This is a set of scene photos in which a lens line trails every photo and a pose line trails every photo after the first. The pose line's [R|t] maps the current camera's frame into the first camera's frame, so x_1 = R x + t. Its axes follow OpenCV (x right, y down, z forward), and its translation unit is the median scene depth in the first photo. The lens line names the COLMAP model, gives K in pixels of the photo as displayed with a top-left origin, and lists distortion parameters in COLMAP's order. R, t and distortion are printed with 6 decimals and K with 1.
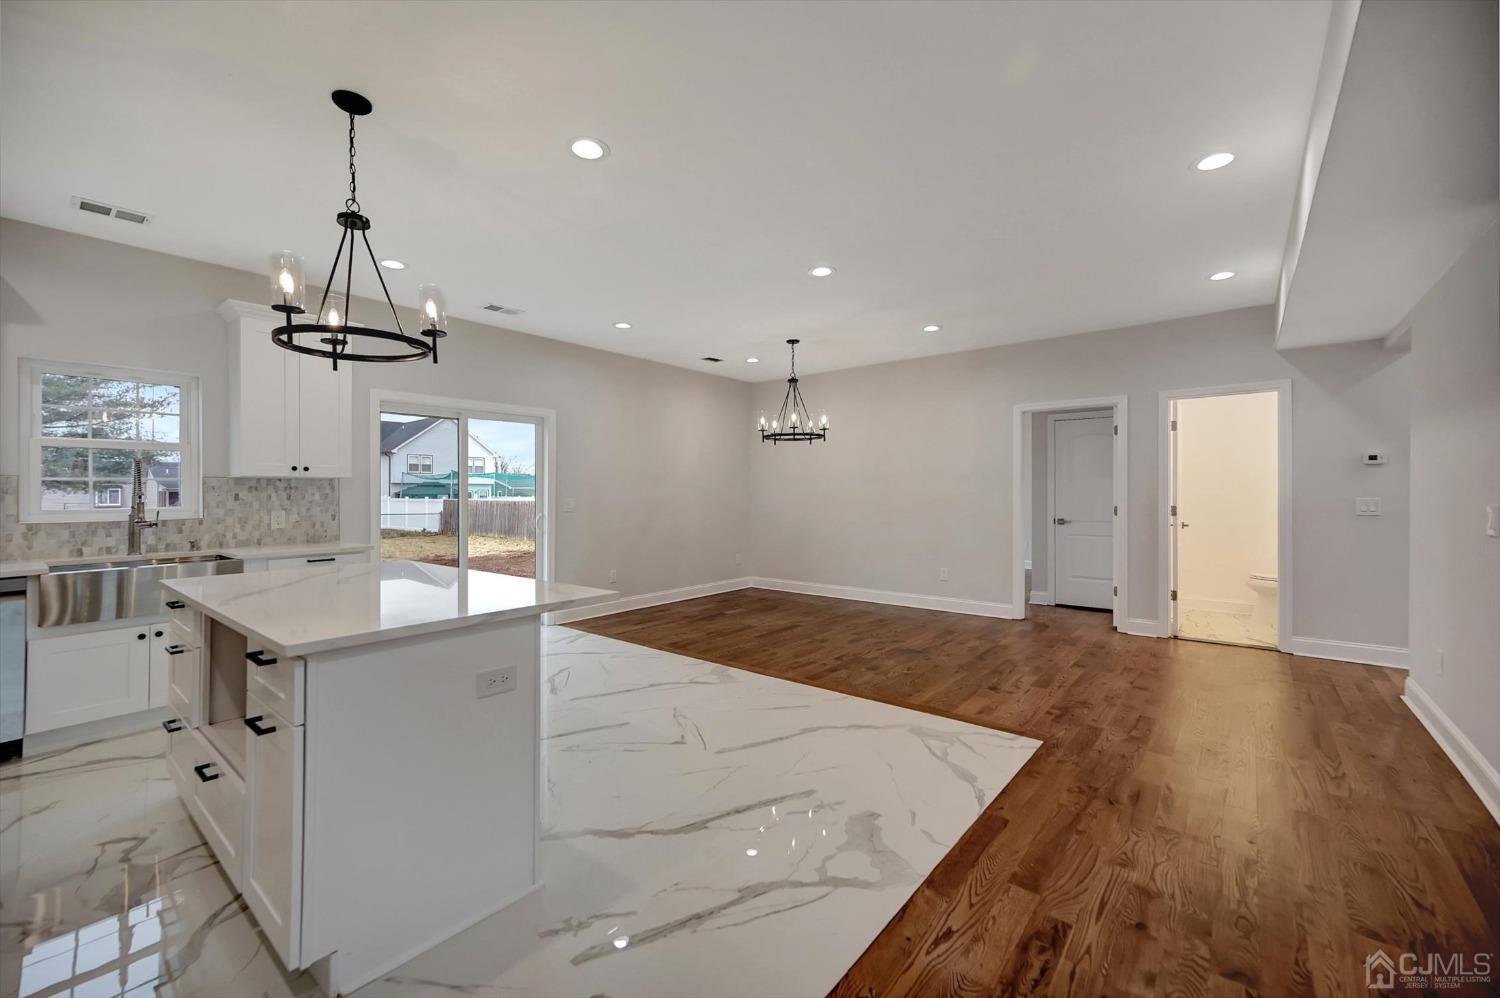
lens RADIAL K [[611.5, 0, 748.3], [0, 611.5, 488.7], [0, 0, 1]] dist [-0.002595, 0.000039]
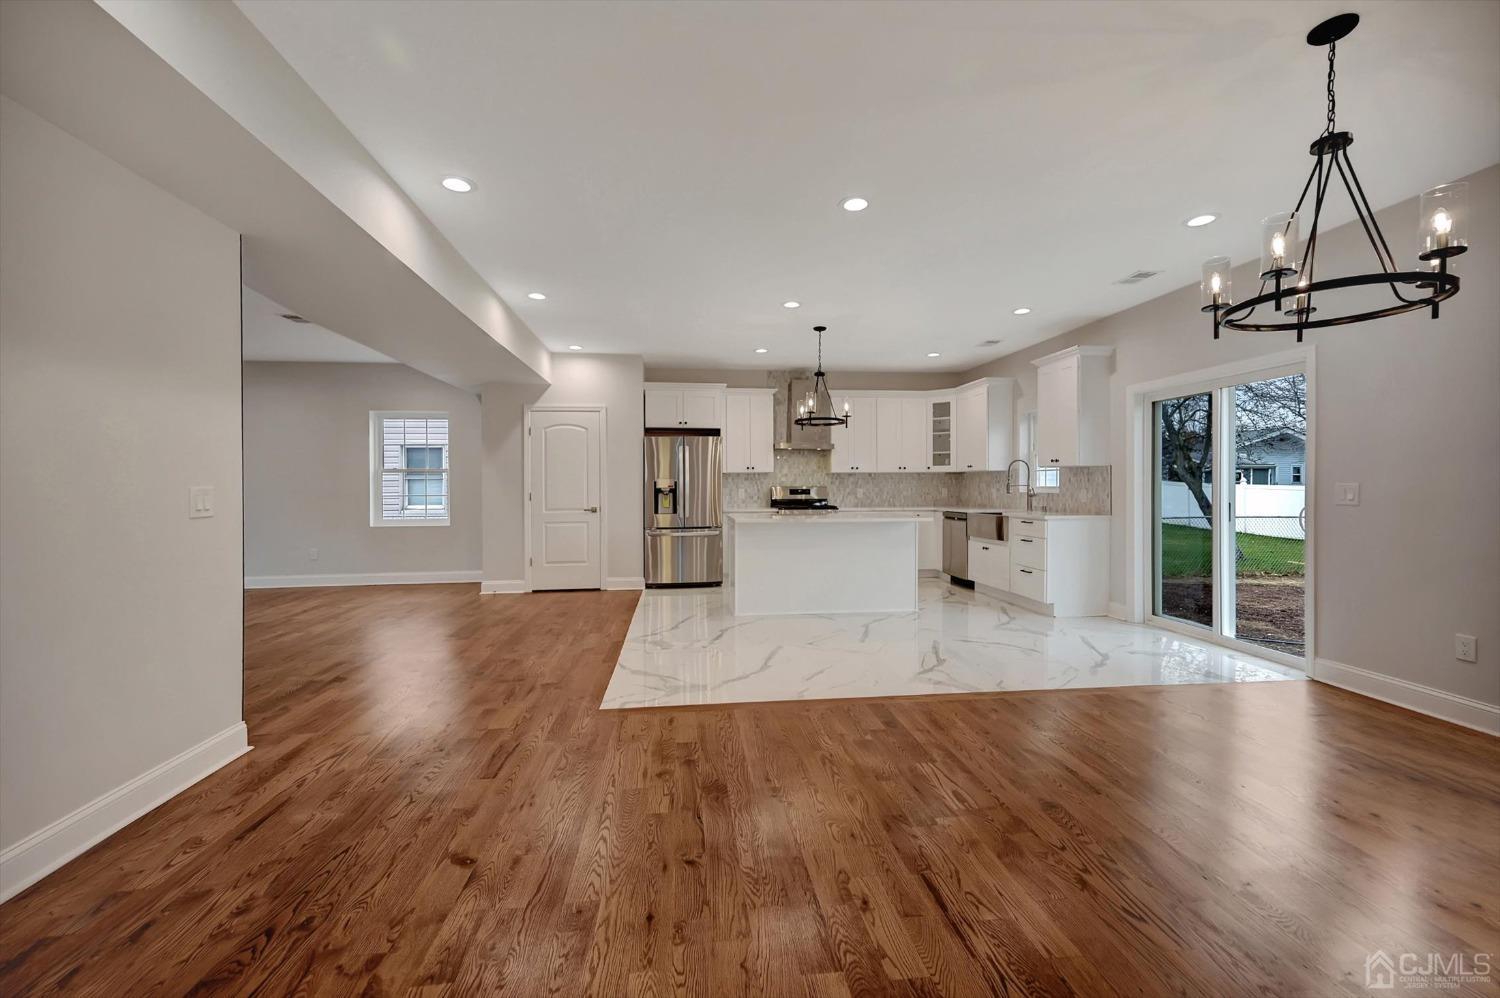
lens RADIAL K [[631.1, 0, 750.0], [0, 631.1, 499.0], [0, 0, 1]] dist [0.020782, 0.000017]
pose [[-0.700152, 0.018235, -0.713761, 0.777861], [0.013434, 0.999833, 0.012365, 0.026018], [0.713868, -0.000931, -0.700280, 1.411763]]
